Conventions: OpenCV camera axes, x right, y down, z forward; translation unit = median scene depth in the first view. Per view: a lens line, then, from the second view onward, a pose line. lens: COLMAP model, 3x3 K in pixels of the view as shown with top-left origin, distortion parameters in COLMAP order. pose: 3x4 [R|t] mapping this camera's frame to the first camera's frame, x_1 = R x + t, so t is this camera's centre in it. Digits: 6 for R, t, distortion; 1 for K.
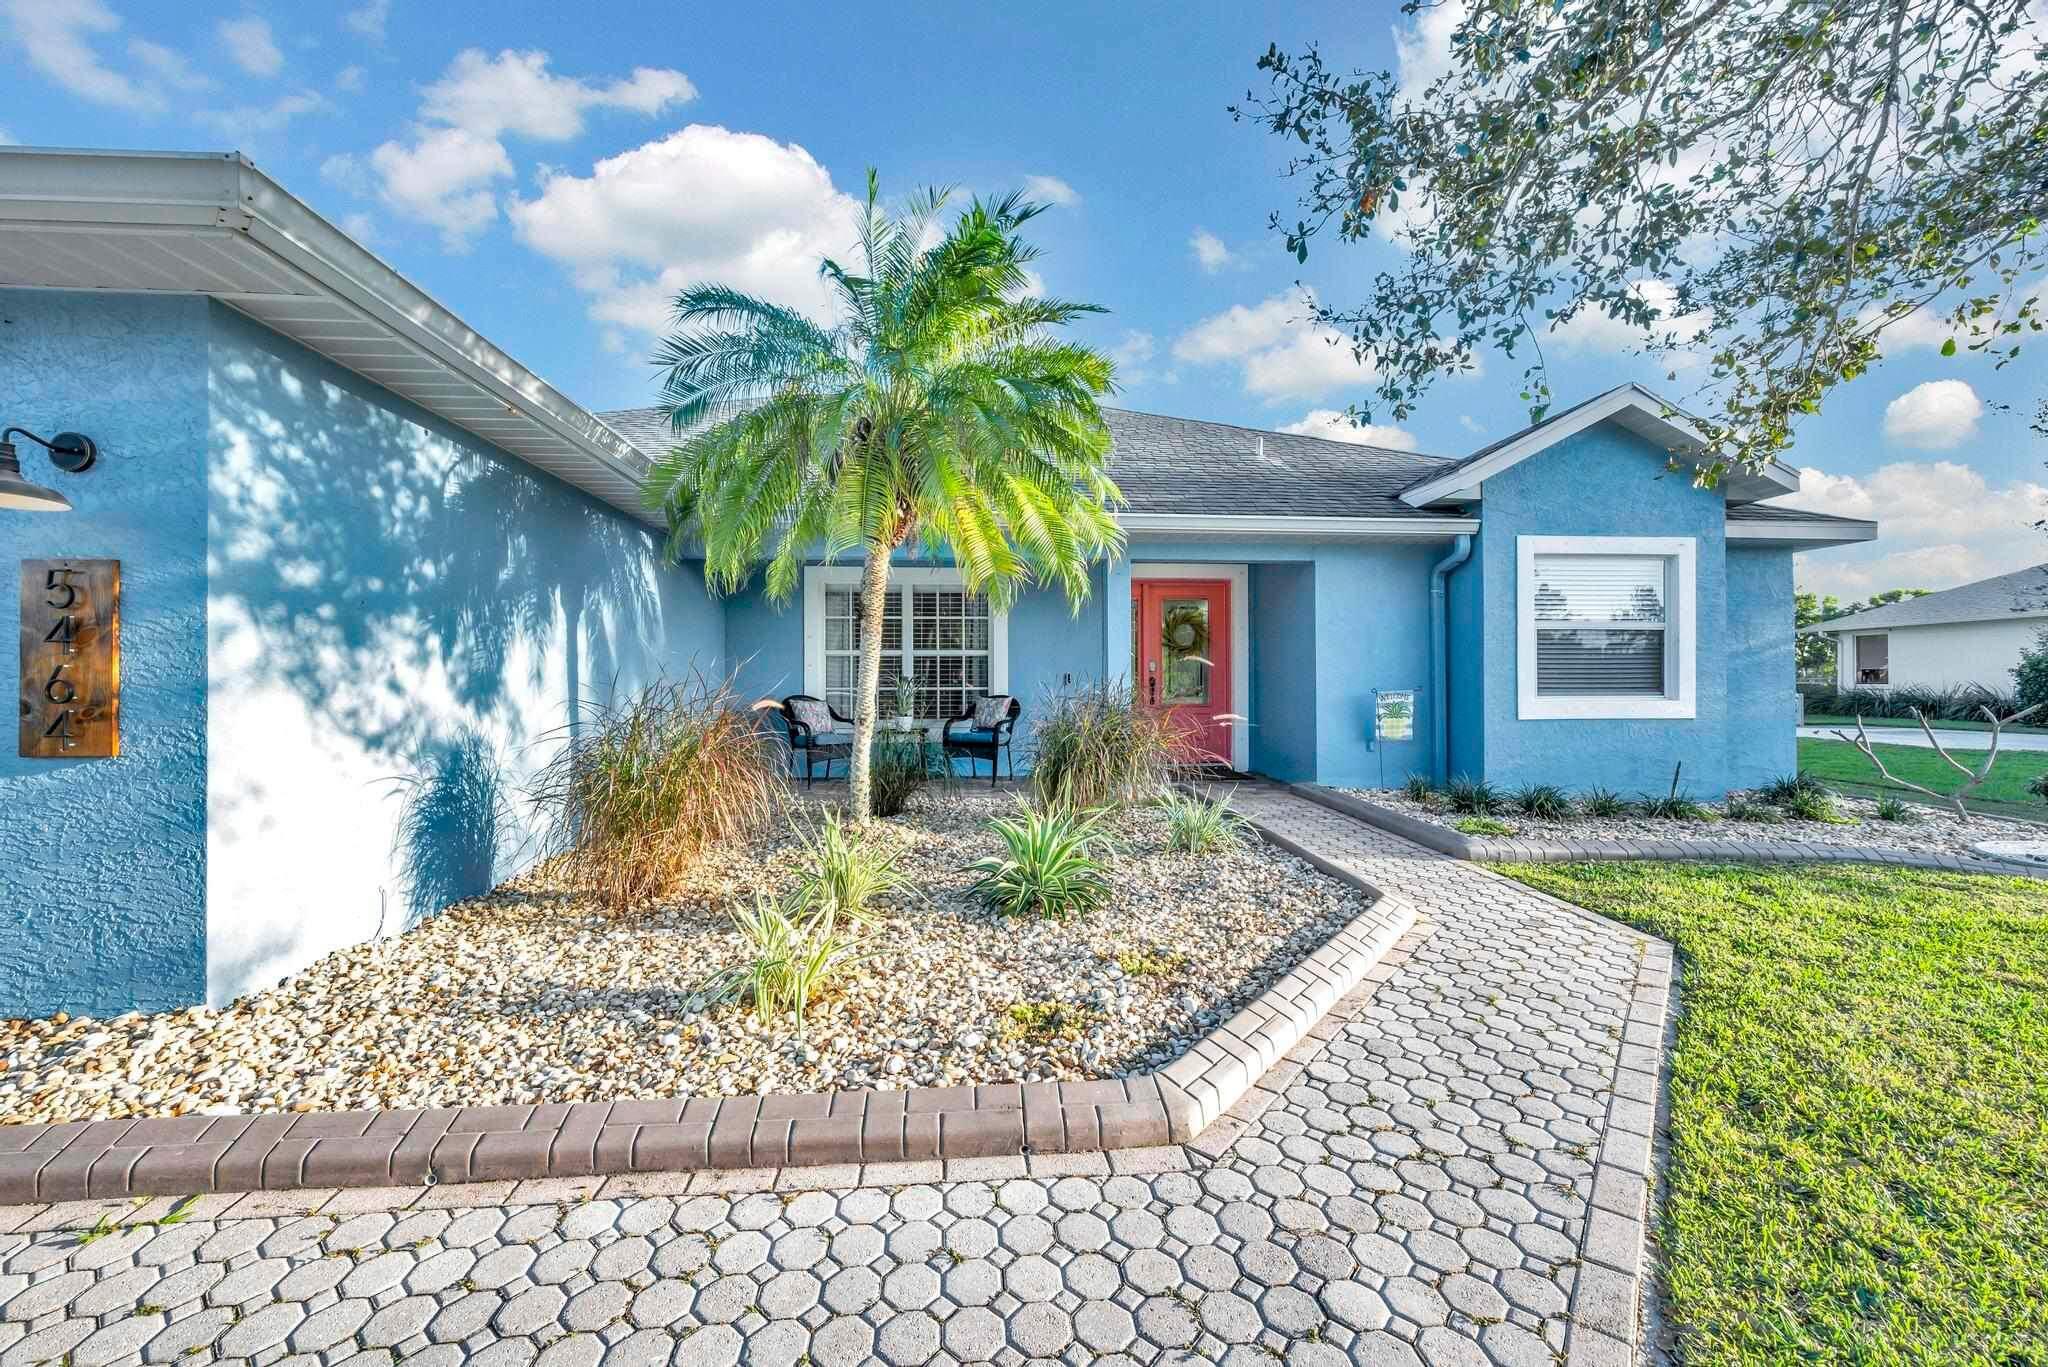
lens RADIAL K [[802.3, 0, 1016.3], [0, 802.3, 676.6], [0, 0, 1]] dist [-0.001267, -0.000089]
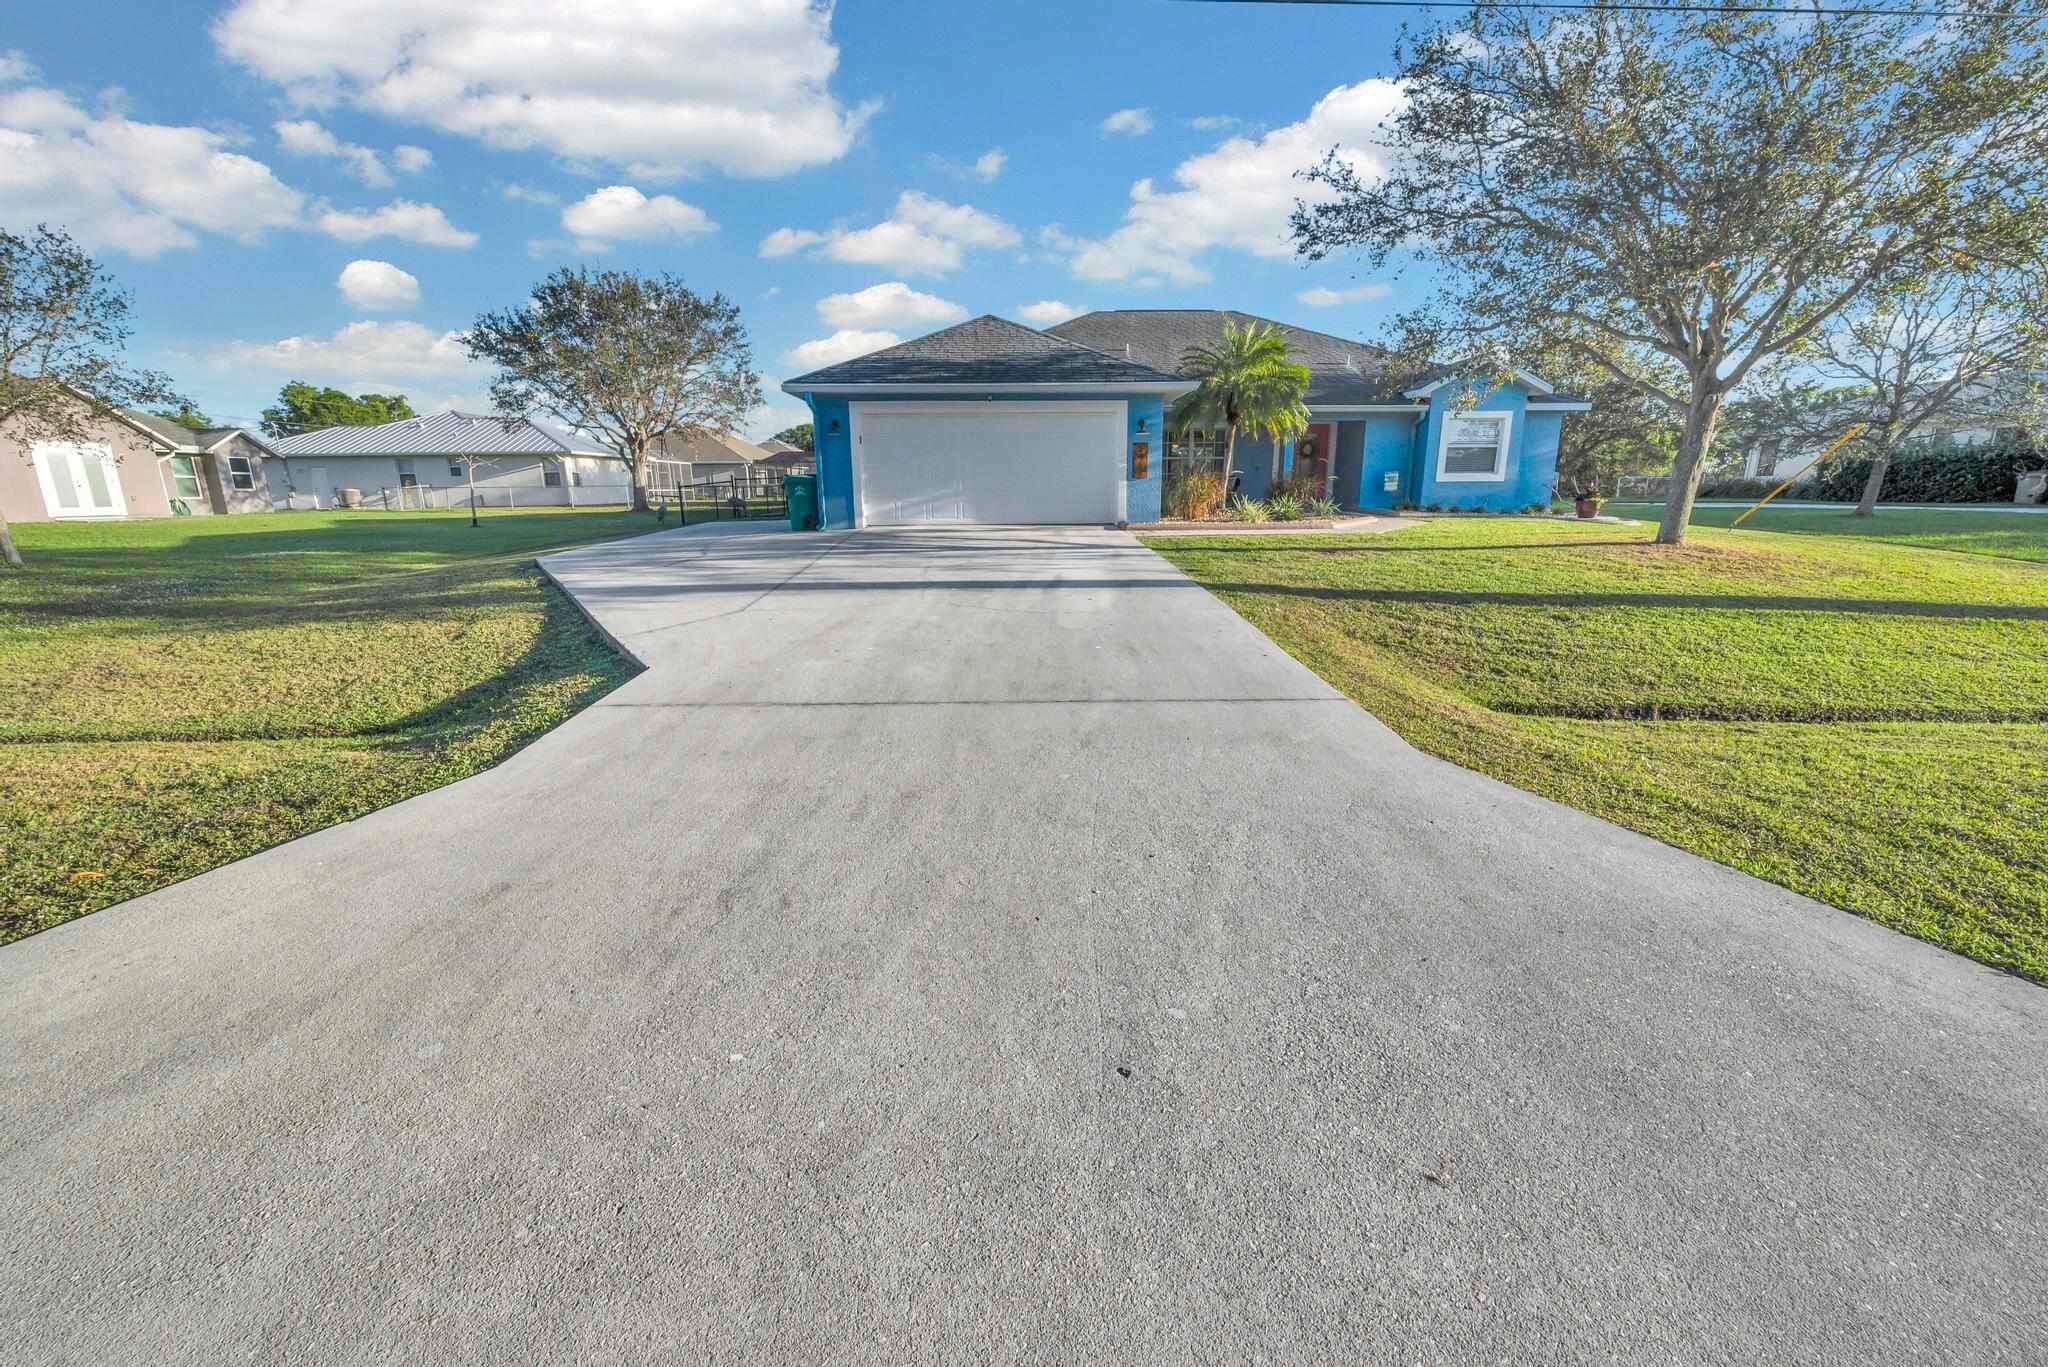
lens RADIAL K [[802.3, 0, 1016.3], [0, 802.3, 676.6], [0, 0, 1]] dist [-0.001267, -0.000089]
pose [[0.997876, 0.011583, -0.064099, -0.609338], [0.003741, 0.972244, 0.233938, 0.053251], [0.065029, -0.233681, 0.970136, -1.870885]]
